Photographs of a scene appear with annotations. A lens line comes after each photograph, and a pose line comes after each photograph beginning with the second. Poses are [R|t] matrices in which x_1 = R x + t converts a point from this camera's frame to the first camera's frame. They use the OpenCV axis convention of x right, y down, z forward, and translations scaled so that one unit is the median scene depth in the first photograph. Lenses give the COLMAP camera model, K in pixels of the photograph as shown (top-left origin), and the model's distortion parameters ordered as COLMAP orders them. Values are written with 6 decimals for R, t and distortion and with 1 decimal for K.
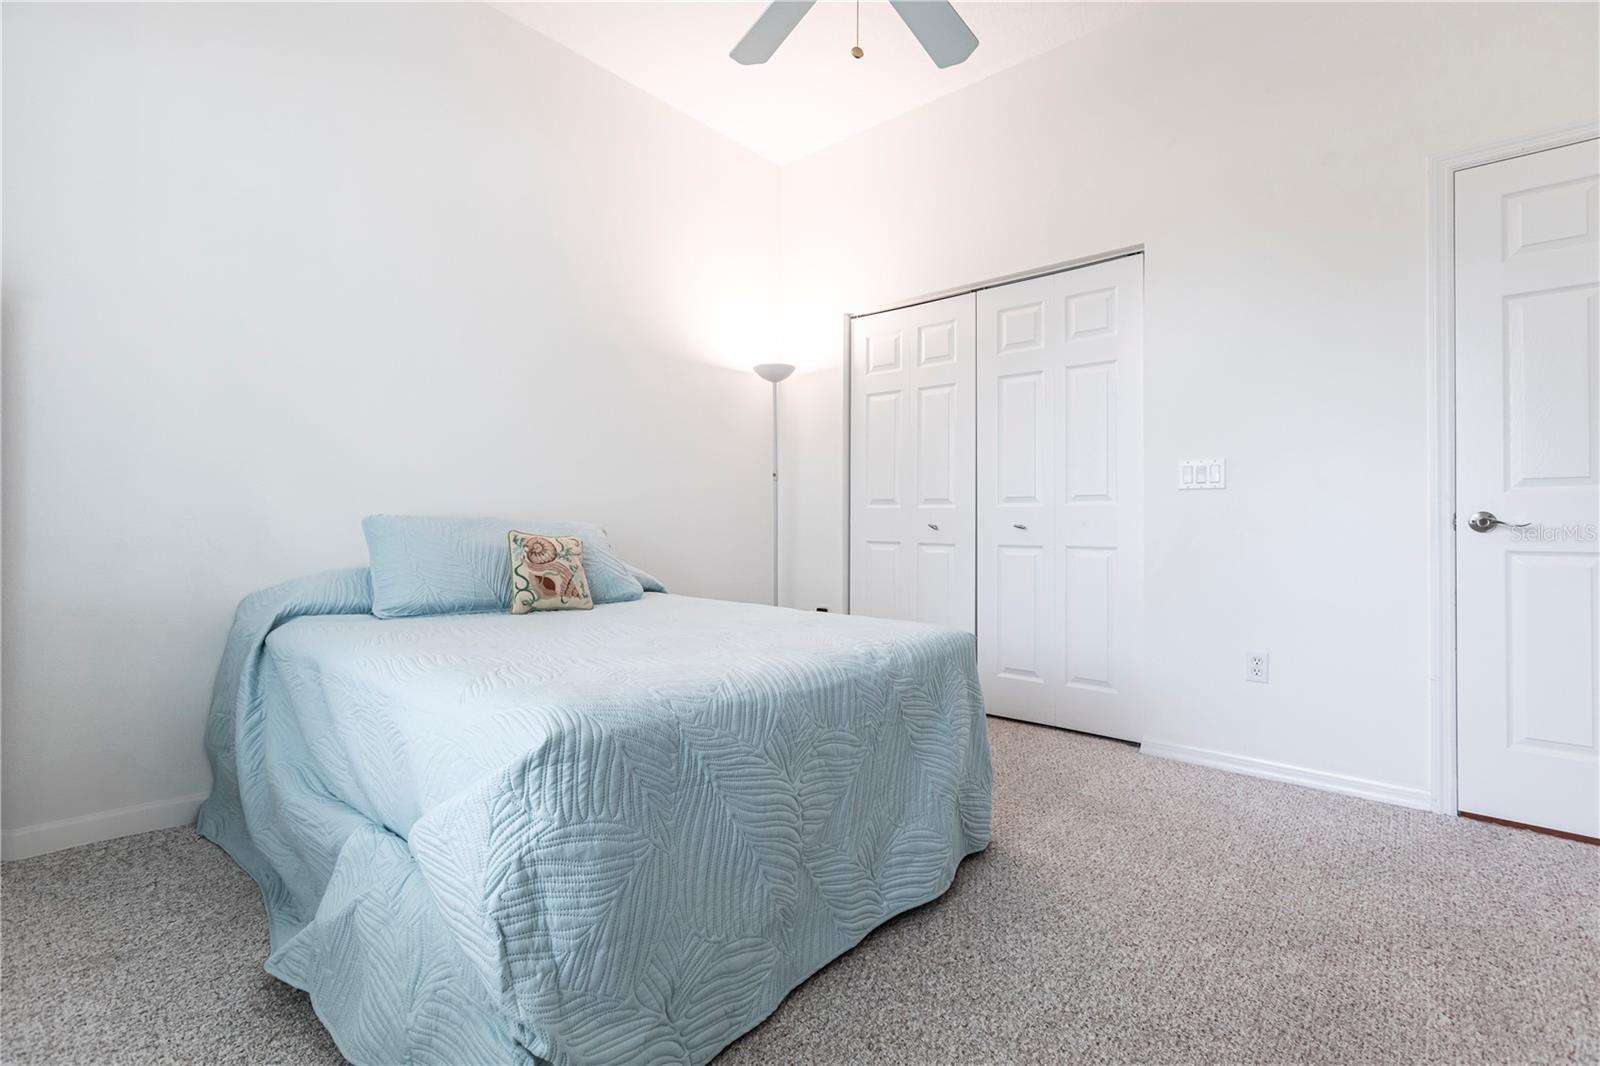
lens RADIAL K [[717.4, 0, 802.5], [0, 717.4, 521.2], [0, 0, 1]] dist [0.001357, 0.000077]
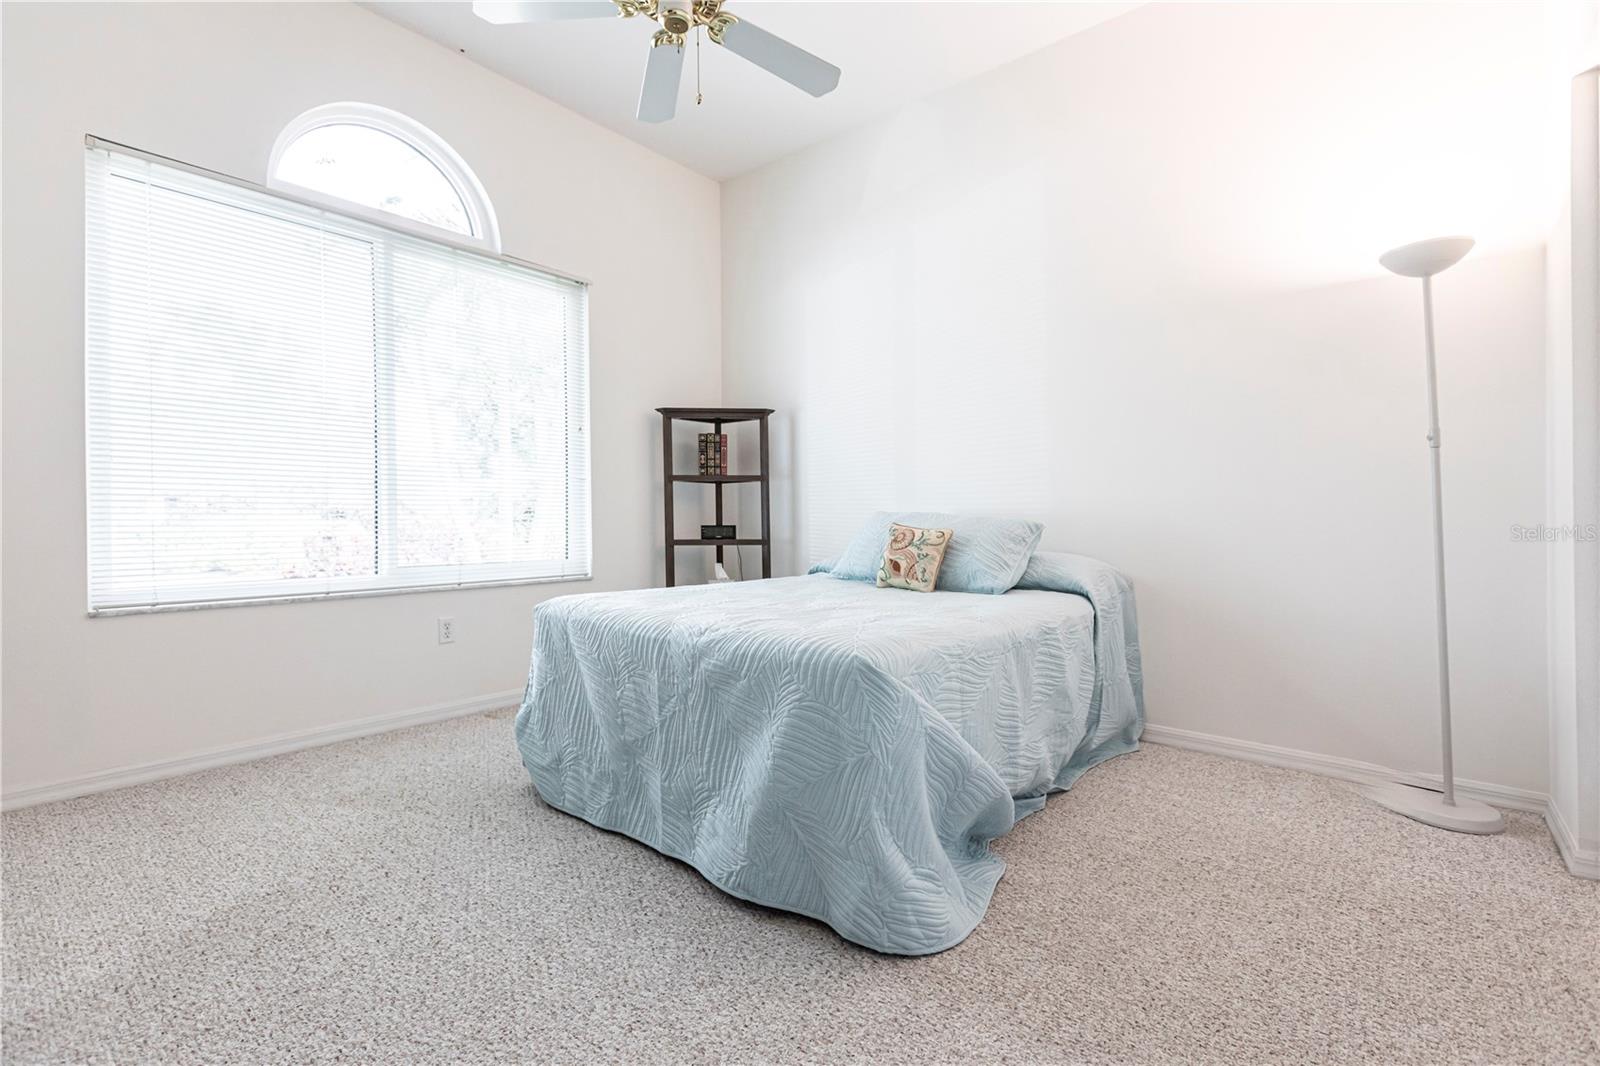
lens RADIAL K [[717.4, 0, 802.5], [0, 717.4, 521.2], [0, 0, 1]] dist [0.001357, 0.000077]
pose [[0.021147, 0.004176, -0.999768, 0.889752], [0.000210, 0.999991, 0.004181, 0.003454], [0.999776, -0.000298, 0.021146, 0.809464]]
